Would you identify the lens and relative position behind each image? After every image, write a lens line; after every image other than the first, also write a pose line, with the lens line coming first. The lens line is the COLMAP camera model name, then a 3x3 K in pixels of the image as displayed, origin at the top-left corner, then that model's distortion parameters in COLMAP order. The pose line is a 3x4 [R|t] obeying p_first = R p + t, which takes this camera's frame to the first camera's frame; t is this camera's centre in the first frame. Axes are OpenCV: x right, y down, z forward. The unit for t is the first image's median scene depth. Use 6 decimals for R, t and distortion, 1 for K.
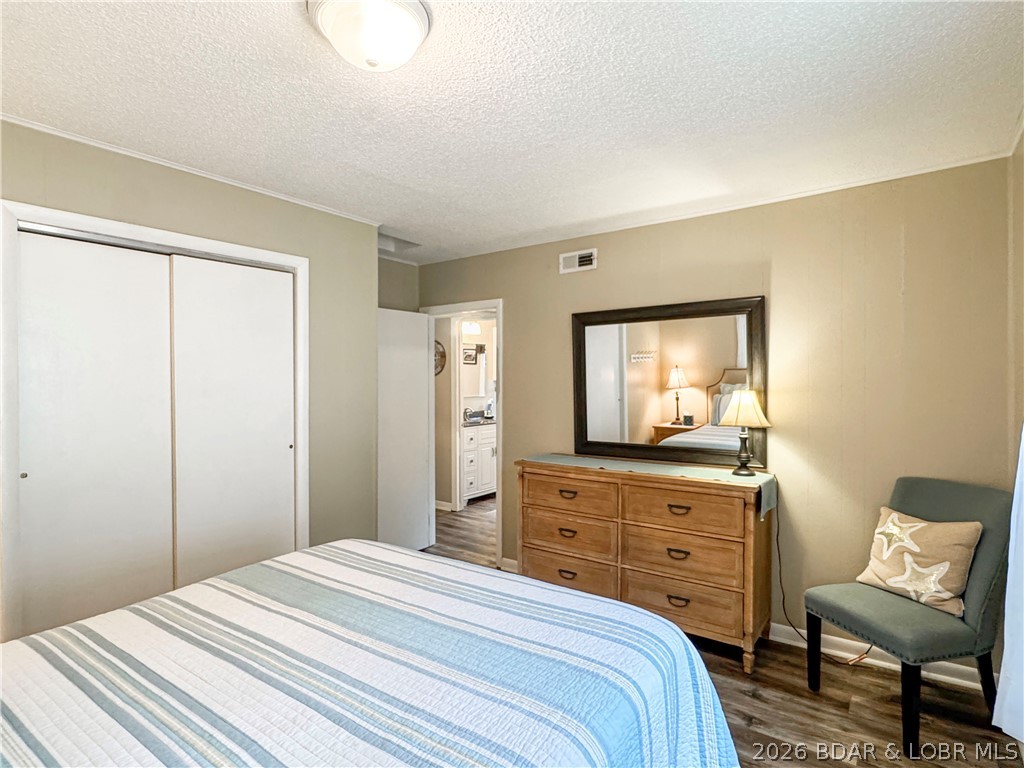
lens RADIAL K [[542.5, 0, 514.9], [0, 542.5, 383.0], [0, 0, 1]] dist [-0.002731, 0.000833]
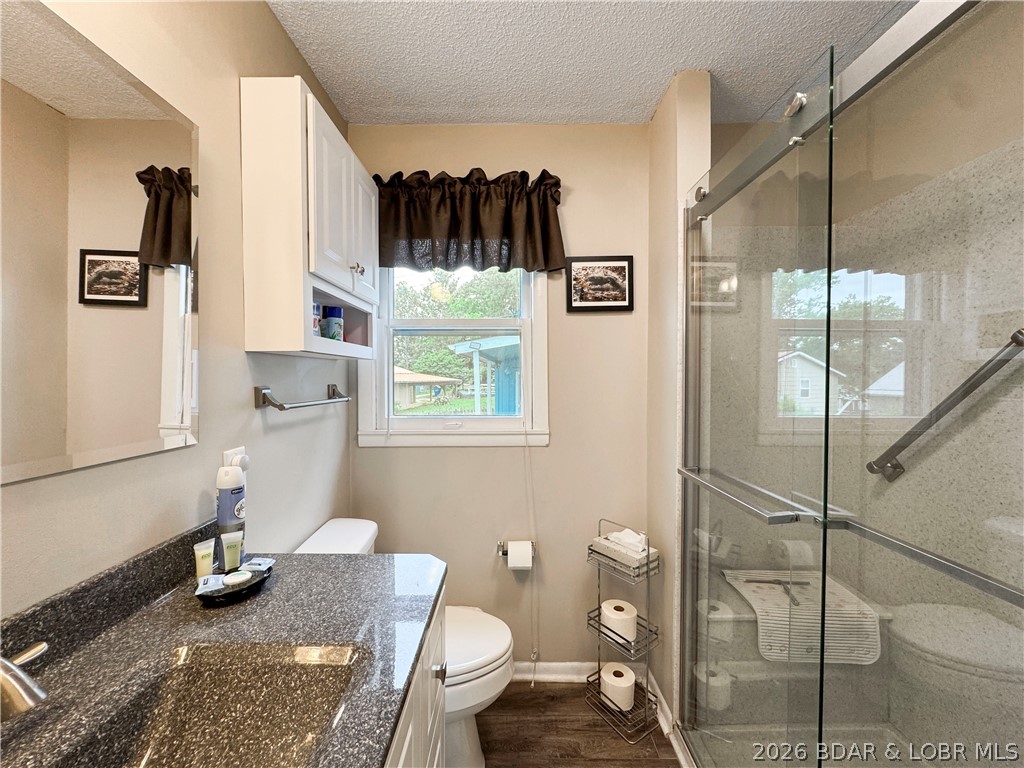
lens RADIAL K [[411.0, 0, 514.5], [0, 411.0, 381.4], [0, 0, 1]] dist [-0.001658, 0.000411]
pose [[0.802410, -0.001704, 0.596771, -0.044135], [-0.001560, 0.999987, 0.004953, 0.003217], [-0.596771, -0.004905, 0.802396, 0.713438]]
